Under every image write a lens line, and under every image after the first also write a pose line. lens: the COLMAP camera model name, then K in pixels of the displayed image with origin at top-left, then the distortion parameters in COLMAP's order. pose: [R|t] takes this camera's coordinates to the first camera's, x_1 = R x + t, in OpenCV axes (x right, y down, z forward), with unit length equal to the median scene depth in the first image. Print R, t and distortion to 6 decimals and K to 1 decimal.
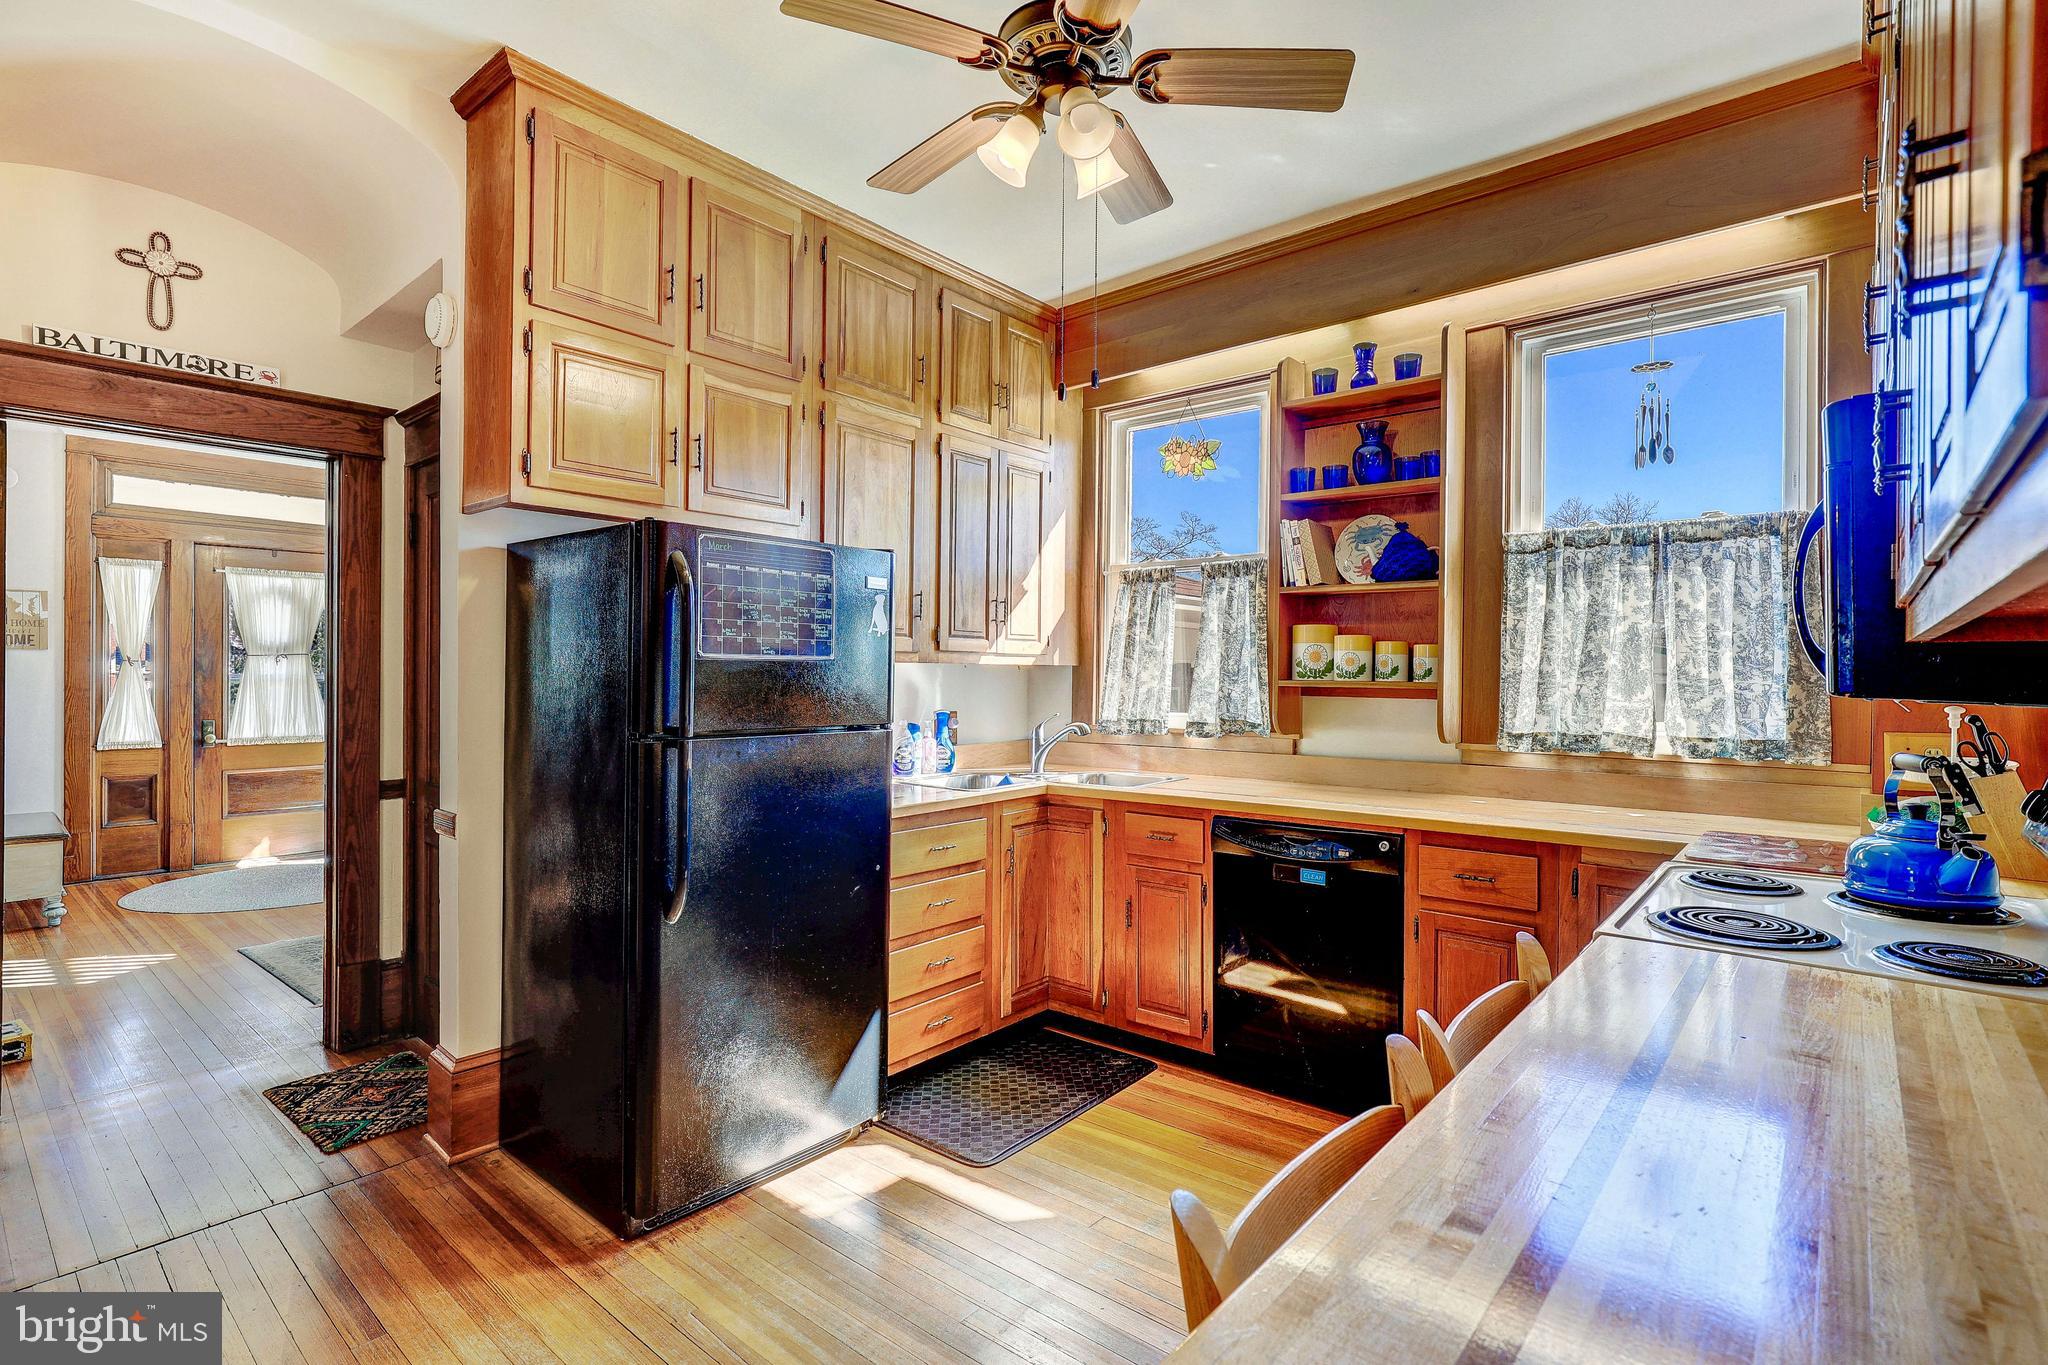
lens RADIAL K [[953.7, 0, 1022.0], [0, 953.7, 680.4], [0, 0, 1]] dist [-0.015728, 0.006839]
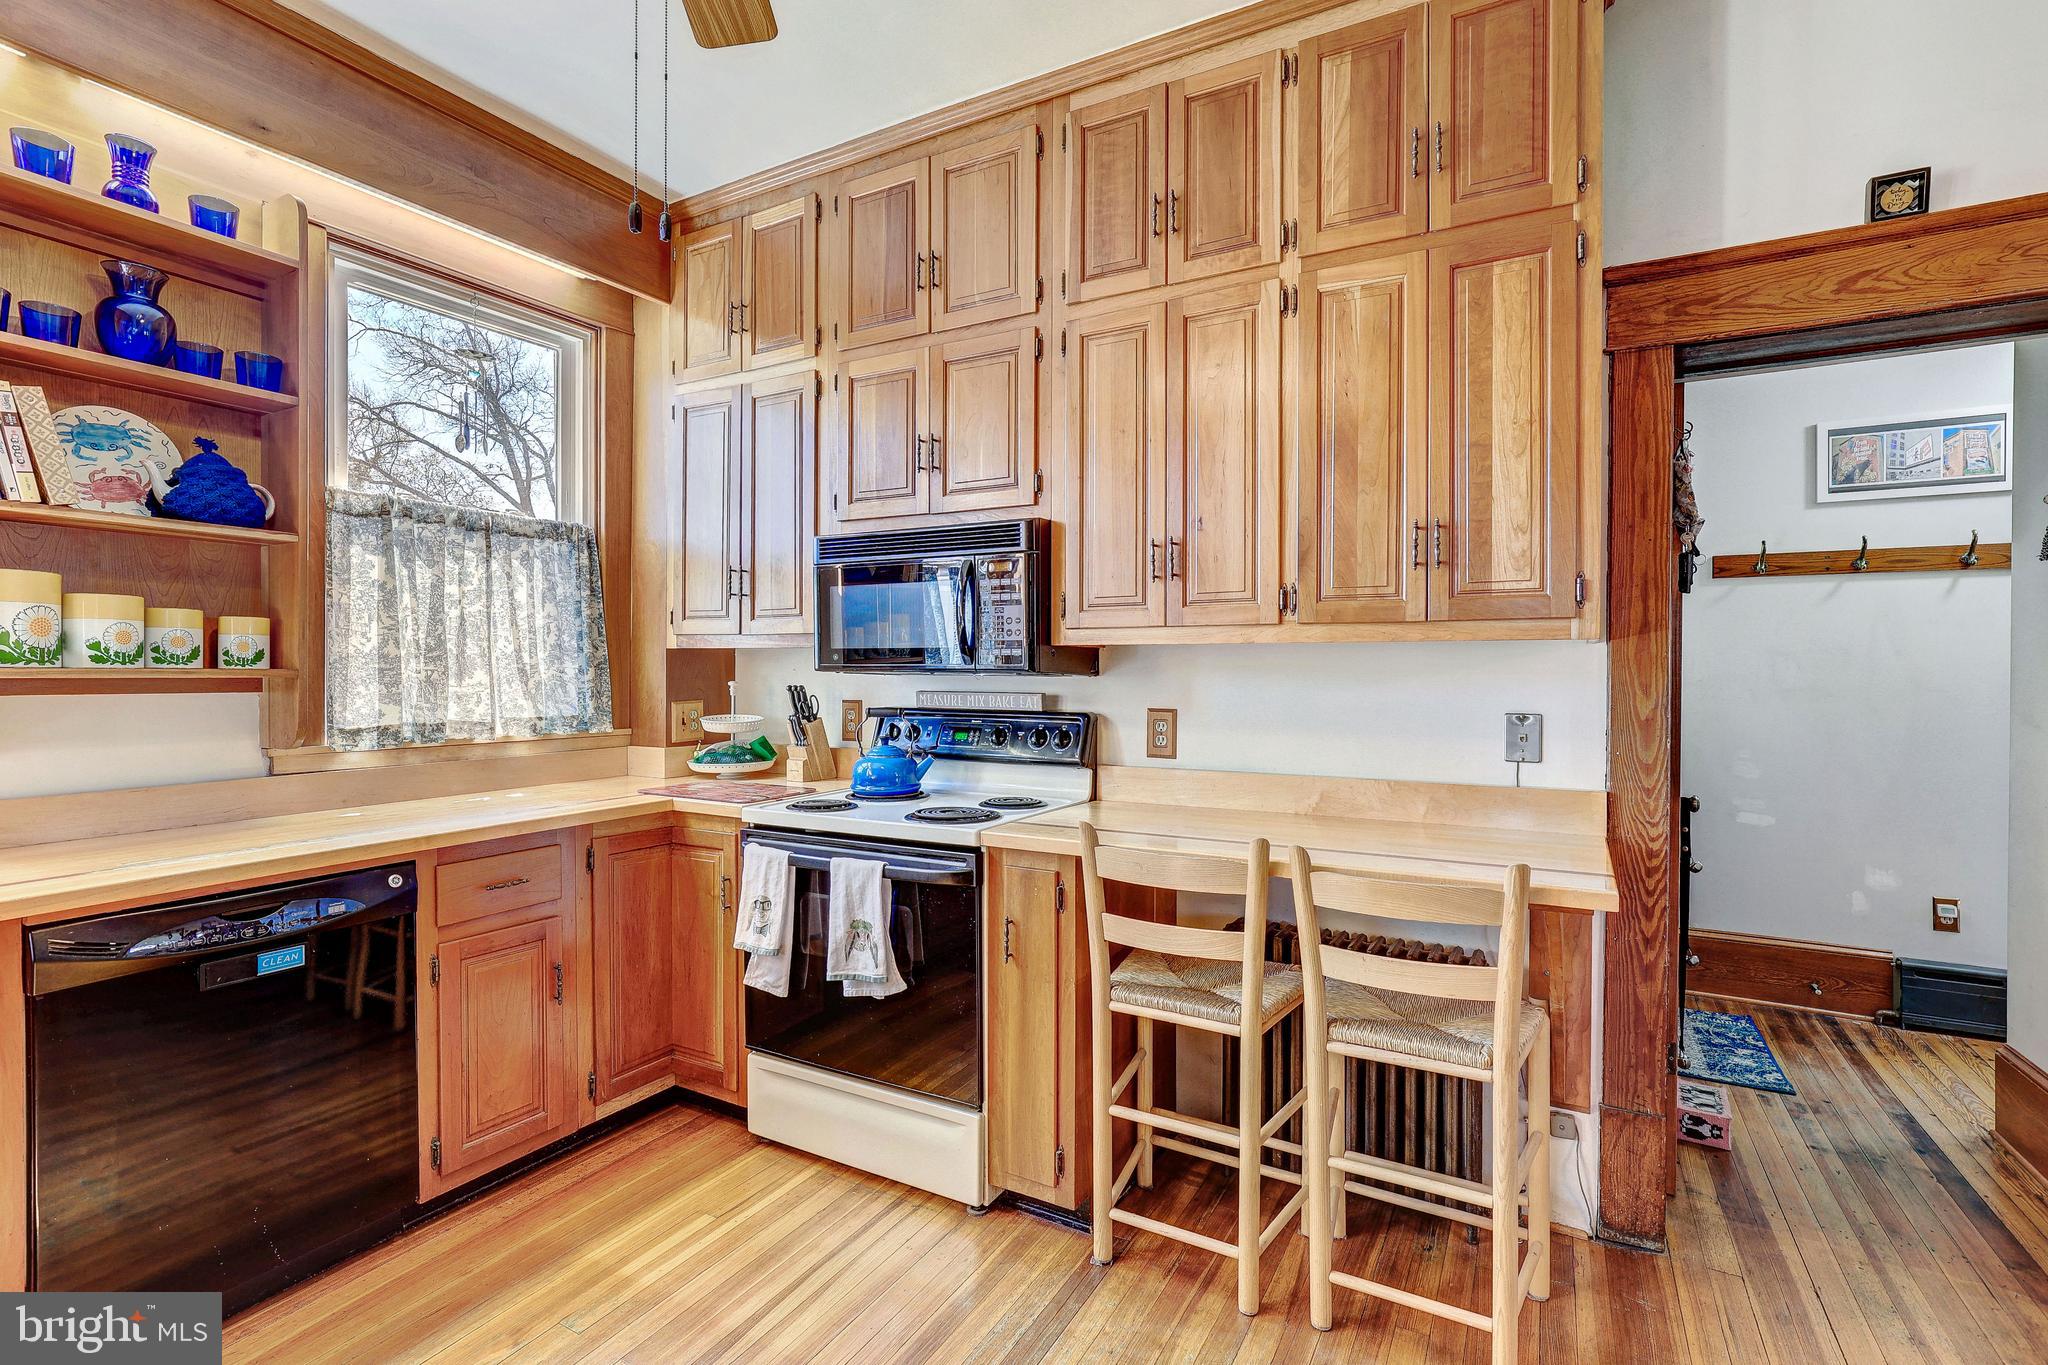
lens RADIAL K [[953.7, 0, 1051.3], [0, 953.7, 678.7], [0, 0, 1]] dist [-0.015728, 0.006839]
pose [[-0.181134, -0.018495, 0.983284, -0.415736], [-0.001490, 0.999827, 0.018531, -0.004894], [-0.983457, 0.001891, -0.181130, 0.542340]]
